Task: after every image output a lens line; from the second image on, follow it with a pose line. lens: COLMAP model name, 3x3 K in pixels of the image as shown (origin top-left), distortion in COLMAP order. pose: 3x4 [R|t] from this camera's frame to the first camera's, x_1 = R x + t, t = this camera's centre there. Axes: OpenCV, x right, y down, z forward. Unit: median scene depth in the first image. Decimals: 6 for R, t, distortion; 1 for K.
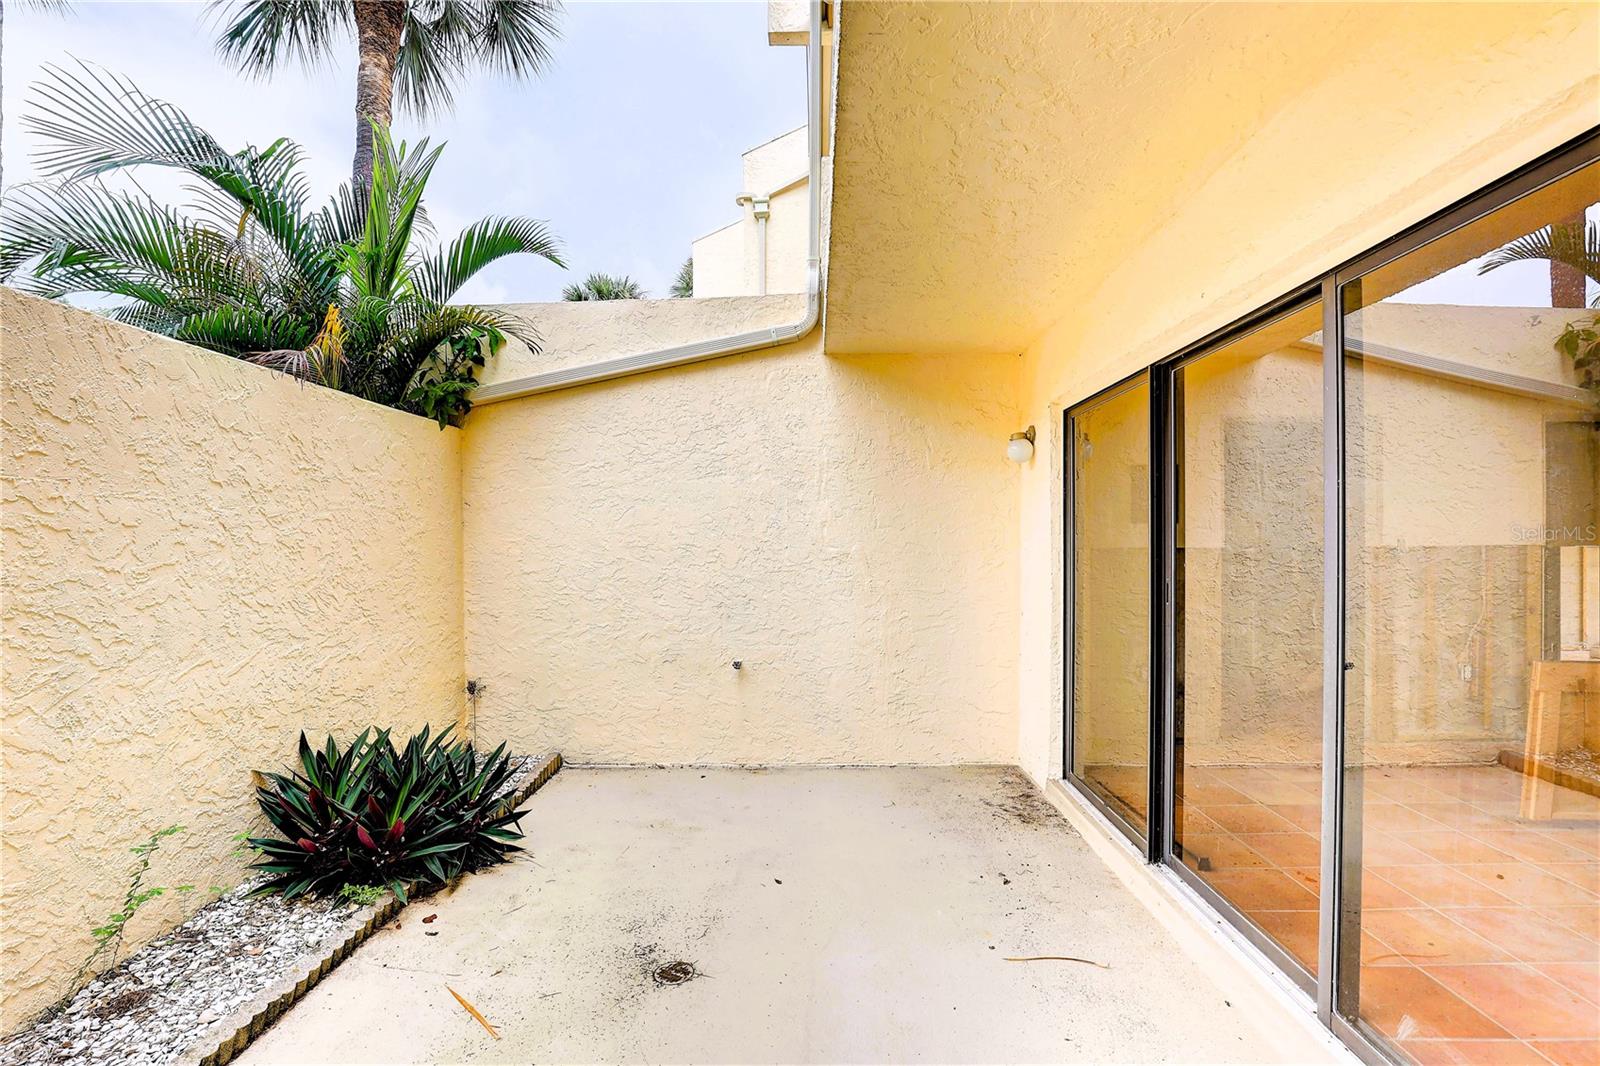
lens RADIAL K [[721.7, 0, 809.9], [0, 721.7, 539.6], [0, 0, 1]] dist [-0.059118, 0.011403]
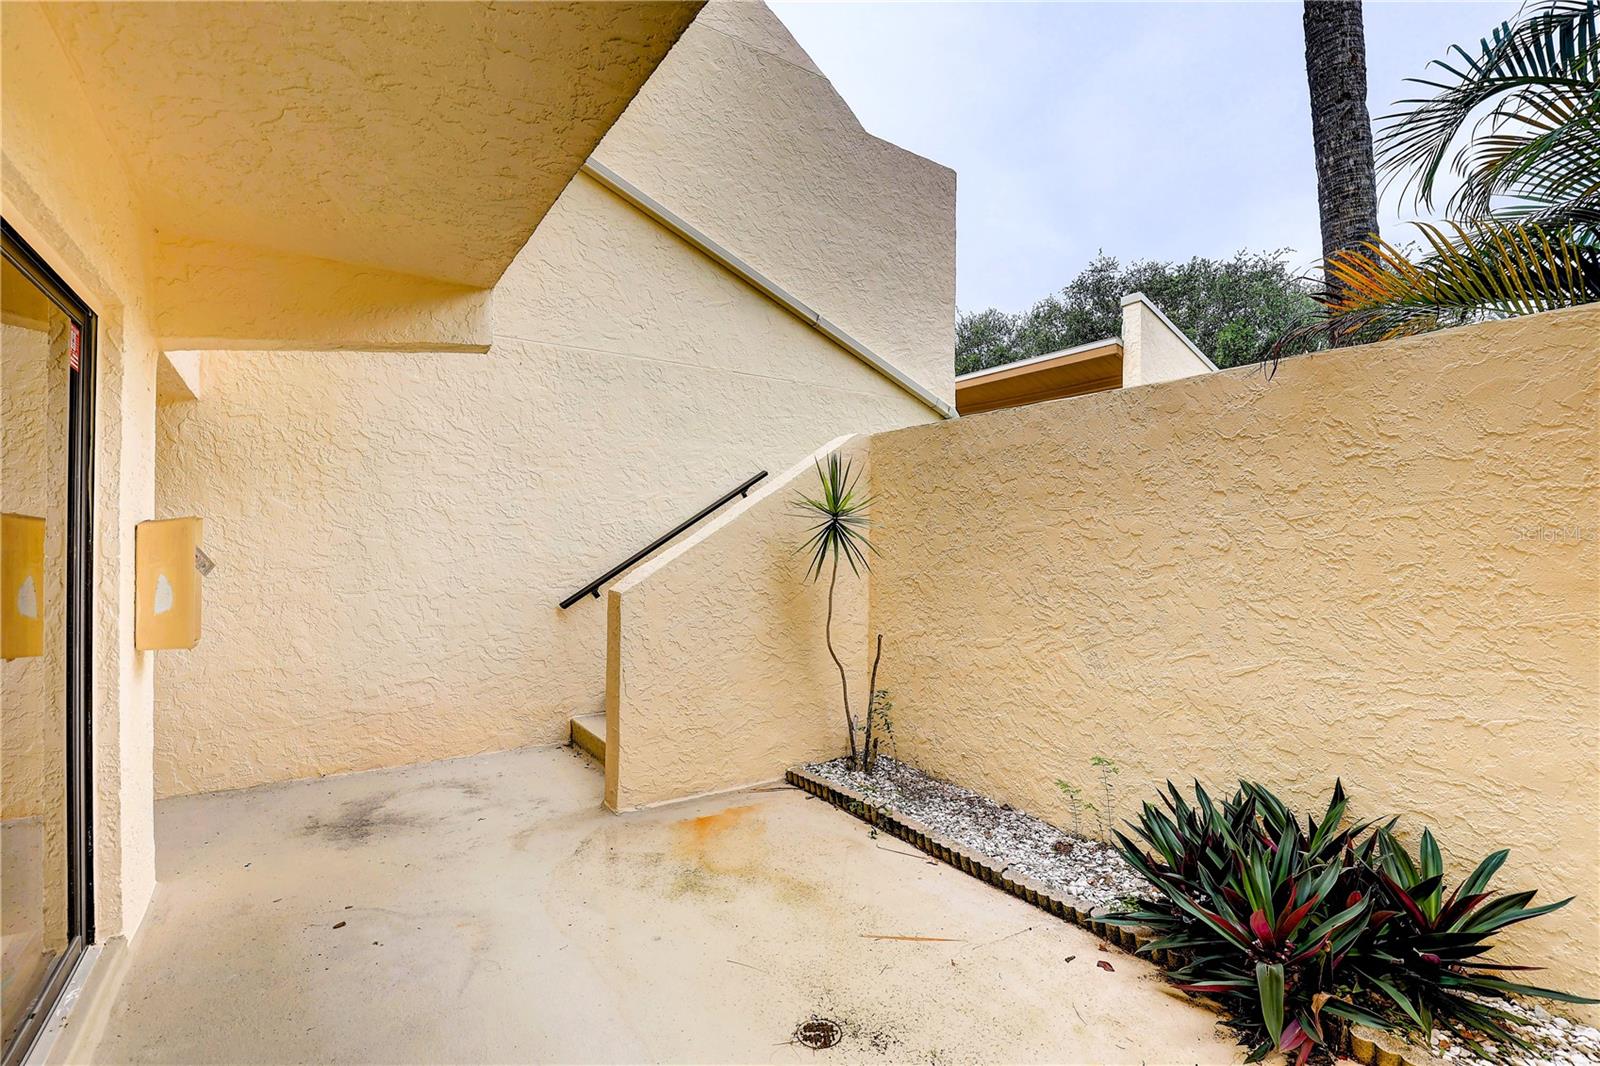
lens RADIAL K [[721.7, 0, 809.9], [0, 721.7, 539.6], [0, 0, 1]] dist [-0.059118, 0.011403]
pose [[-0.813935, -0.008692, -0.580892, 0.311391], [-0.003597, 0.999944, -0.009923, 0.005097], [0.580945, -0.005987, -0.813920, 1.604103]]
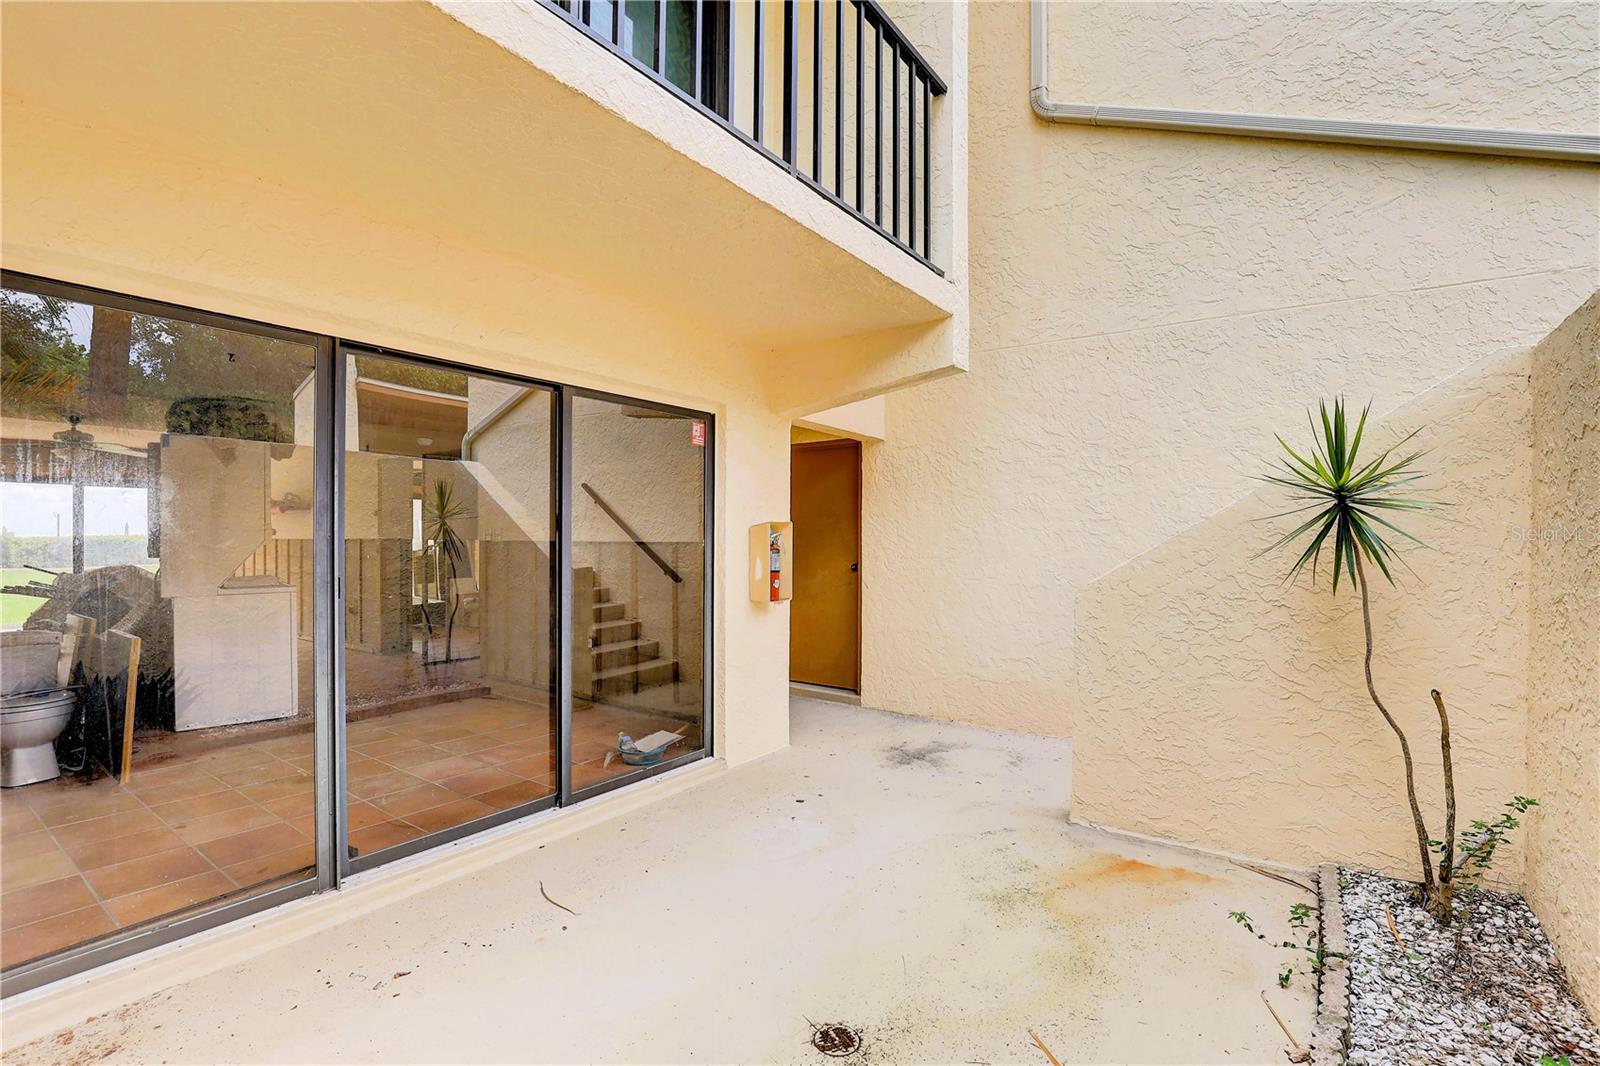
lens RADIAL K [[721.7, 0, 809.9], [0, 721.7, 539.6], [0, 0, 1]] dist [-0.059118, 0.011403]
pose [[-0.816293, -0.004152, 0.577624, -0.614652], [-0.005632, 0.999984, -0.000772, 0.007013], [-0.577611, -0.003883, -0.816303, 1.608819]]
